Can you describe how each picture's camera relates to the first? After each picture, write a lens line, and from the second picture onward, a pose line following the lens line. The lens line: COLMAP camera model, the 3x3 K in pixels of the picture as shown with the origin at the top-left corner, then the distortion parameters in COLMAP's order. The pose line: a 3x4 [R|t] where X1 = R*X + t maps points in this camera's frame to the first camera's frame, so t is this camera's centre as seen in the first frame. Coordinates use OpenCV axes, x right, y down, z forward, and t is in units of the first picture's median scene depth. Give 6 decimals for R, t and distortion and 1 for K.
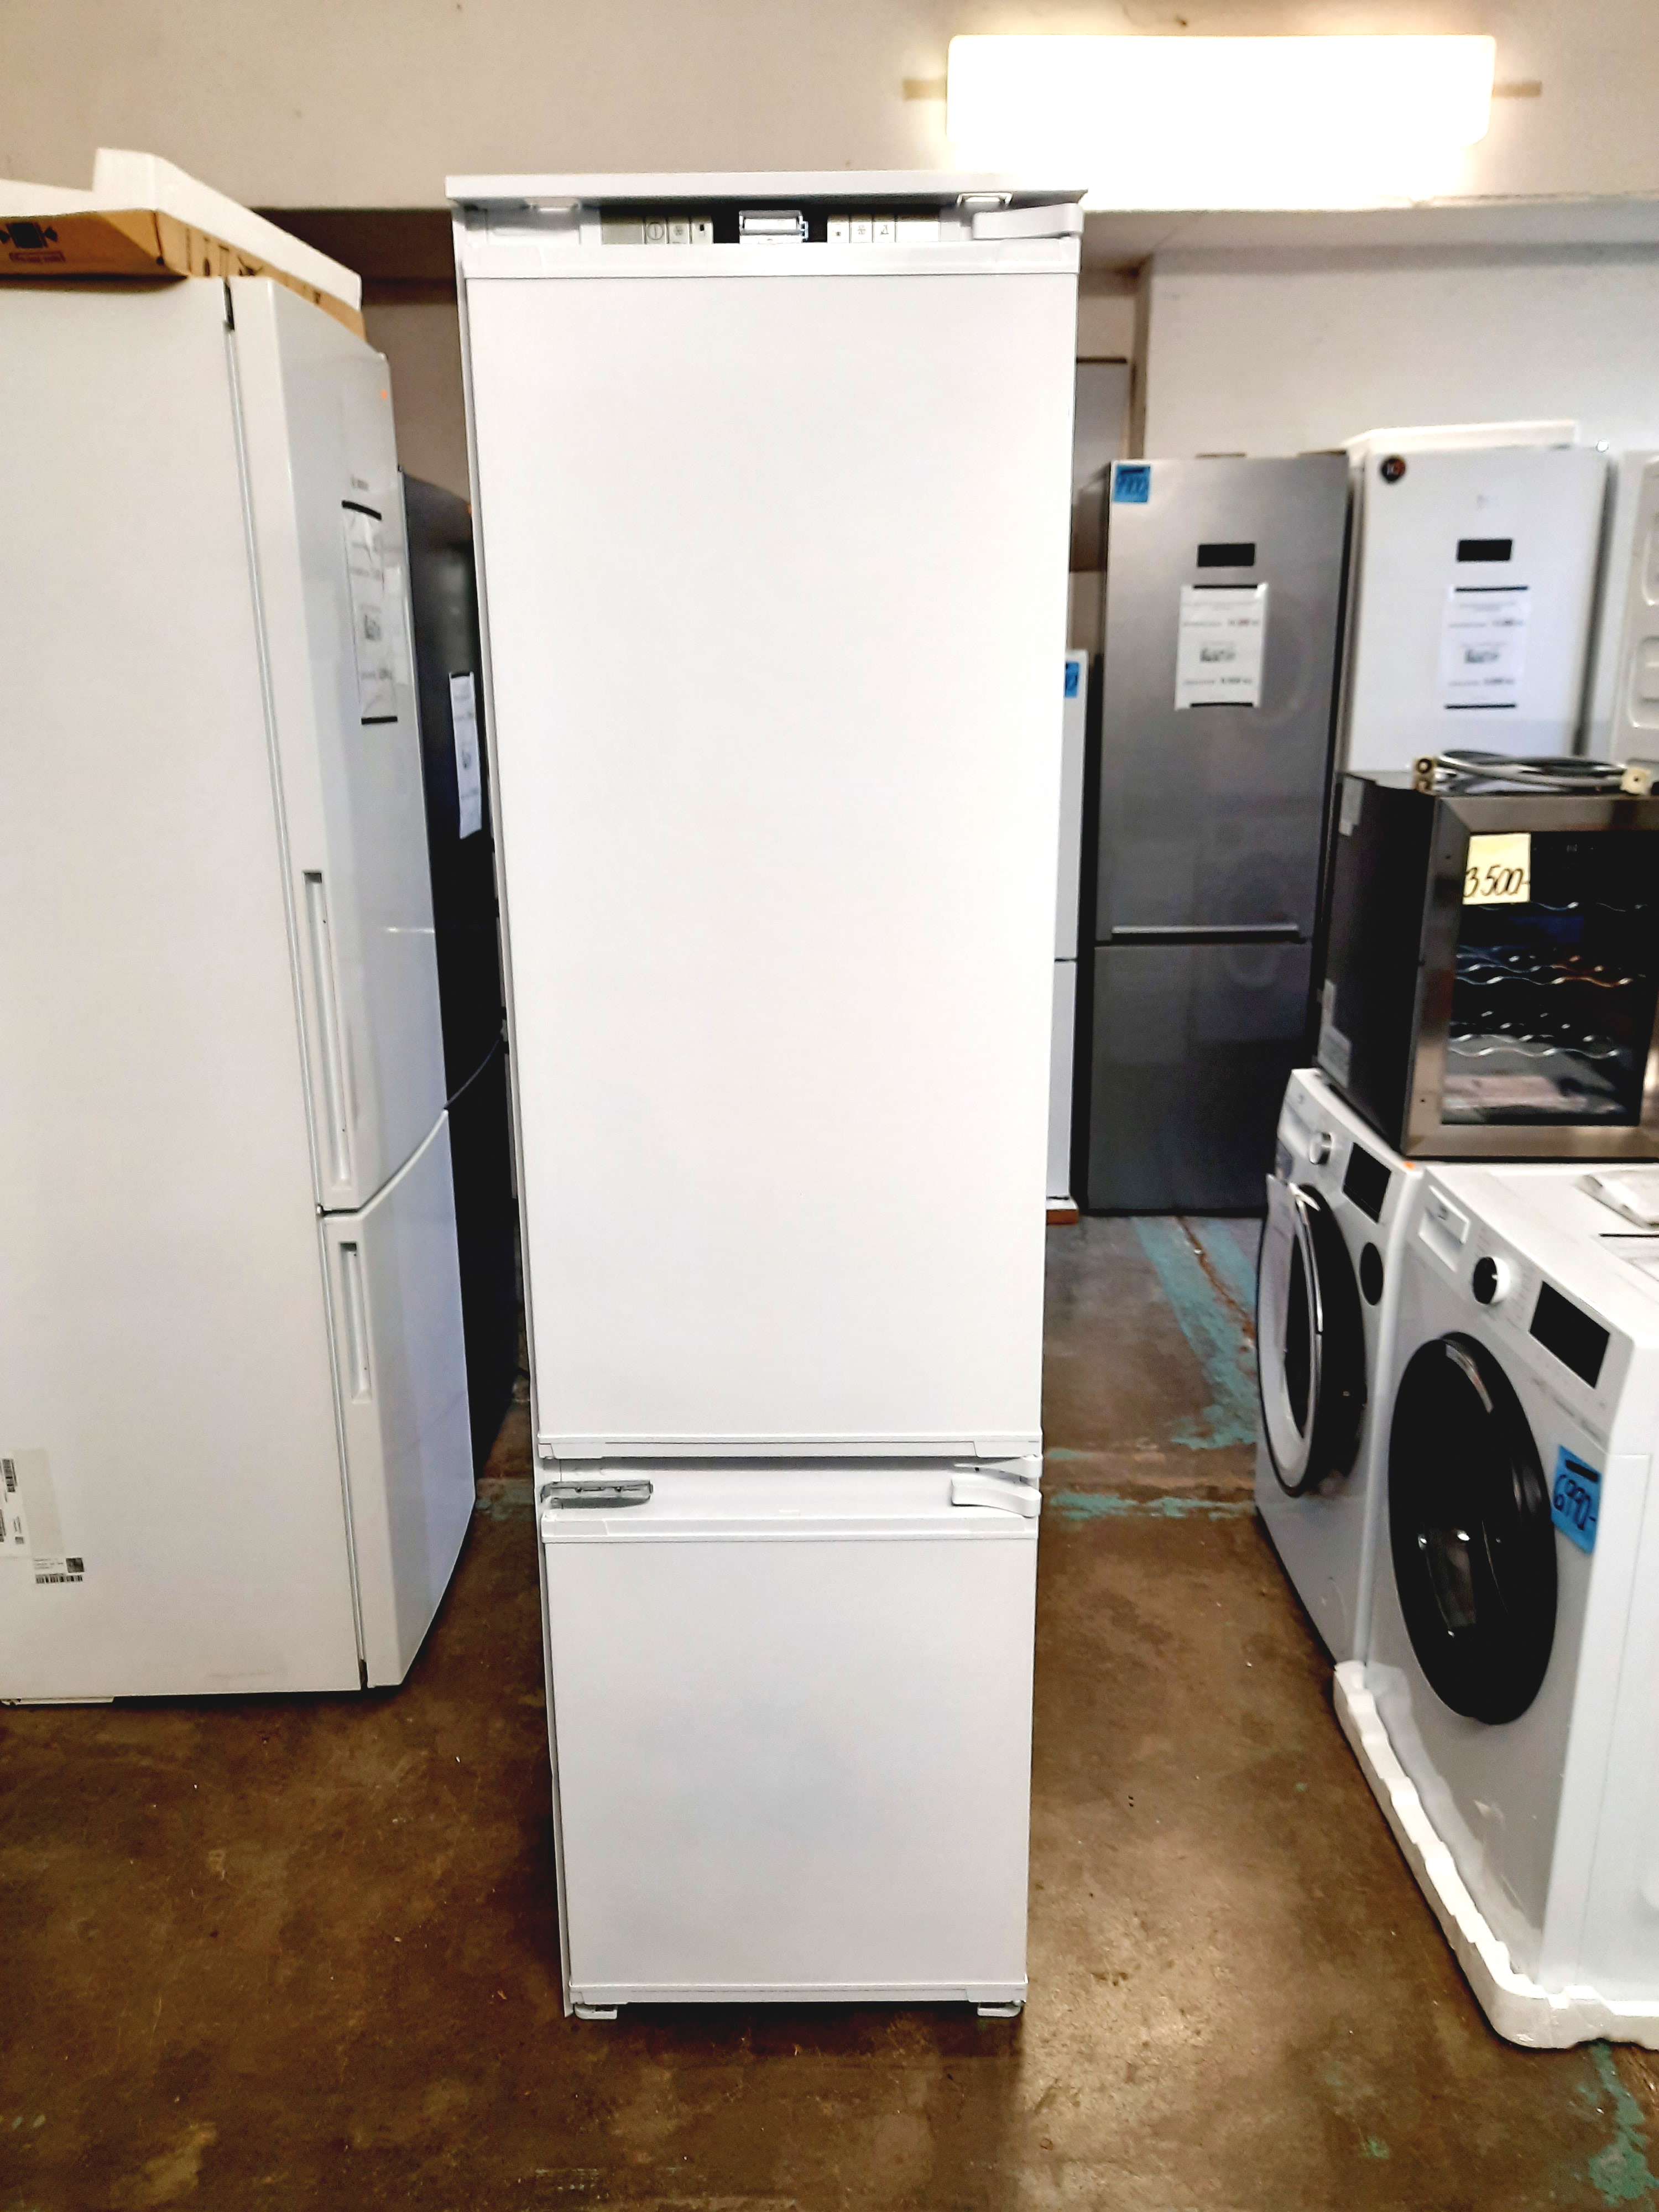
lens RADIAL K [[1601.0, 0, 837.0], [0, 1601.0, 1111.7], [0, 0, 1]] dist [0.012208, 0.016524]
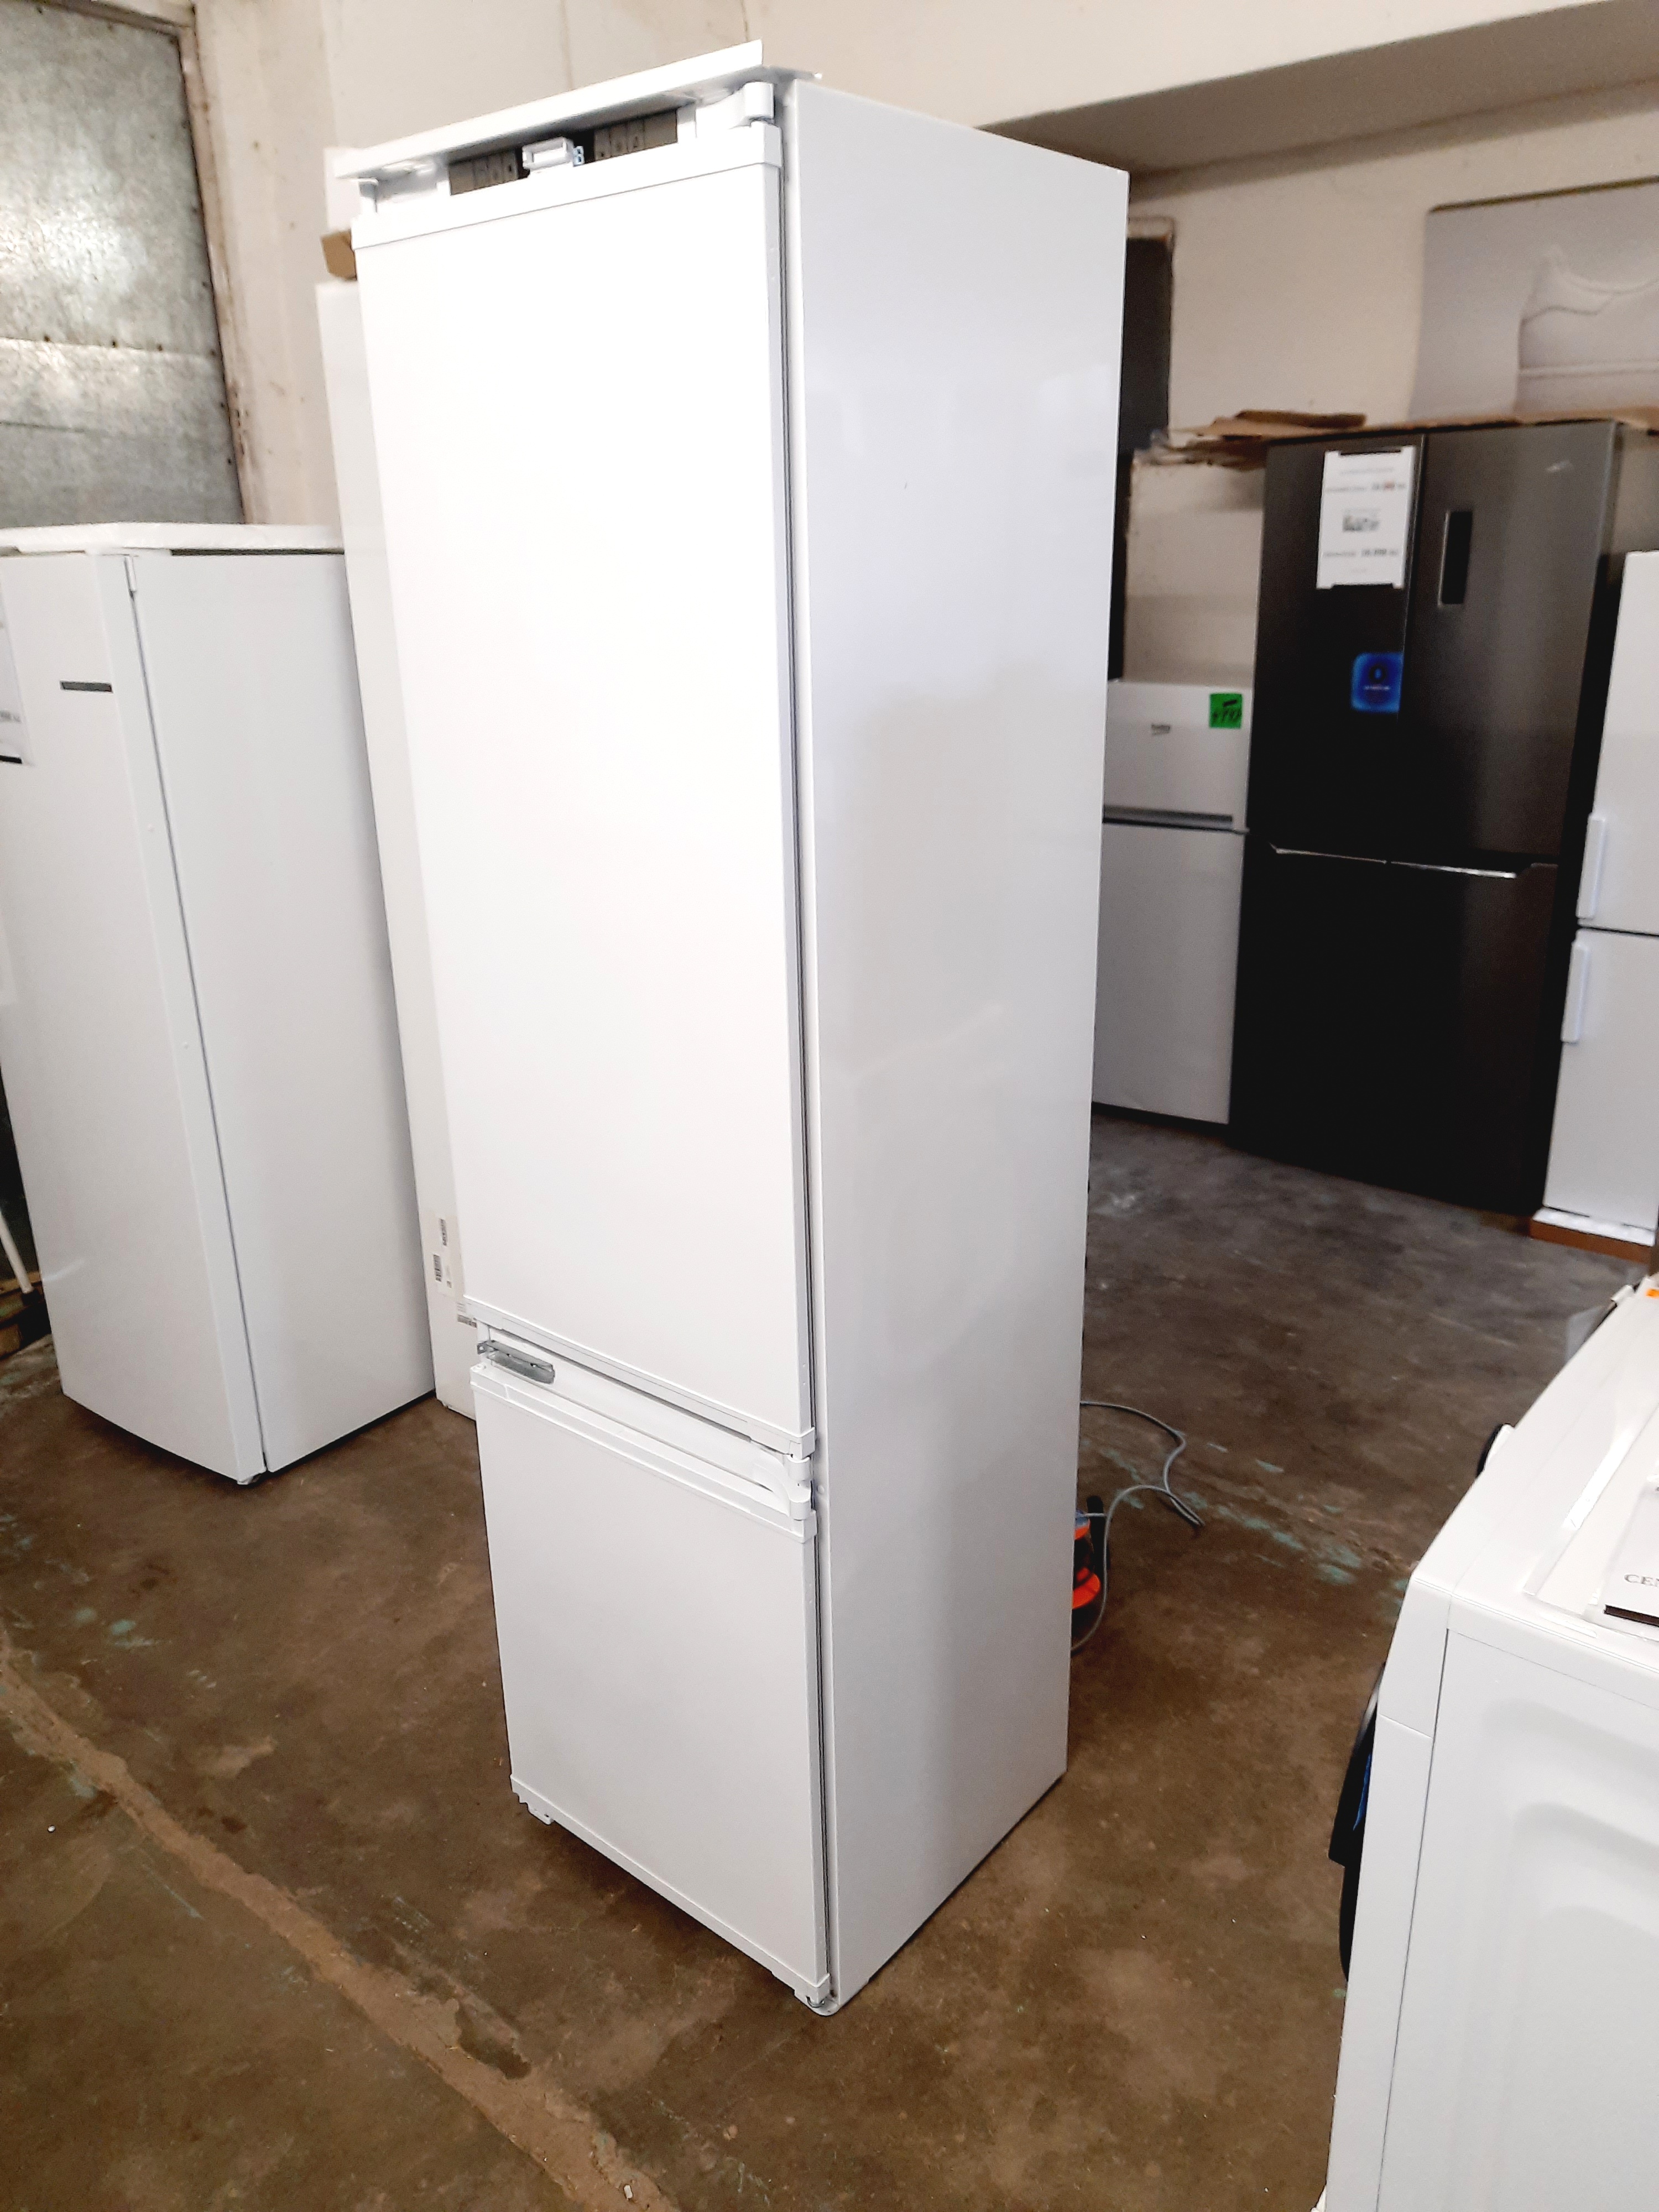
lens RADIAL K [[1601.0, 0, 830.9], [0, 1601.0, 1098.7], [0, 0, 1]] dist [0.012208, 0.016524]
pose [[0.771439, 0.188658, -0.607692, 0.647138], [-0.145744, 0.982035, 0.119857, -0.102102], [0.619387, -0.003895, 0.785076, 0.267787]]
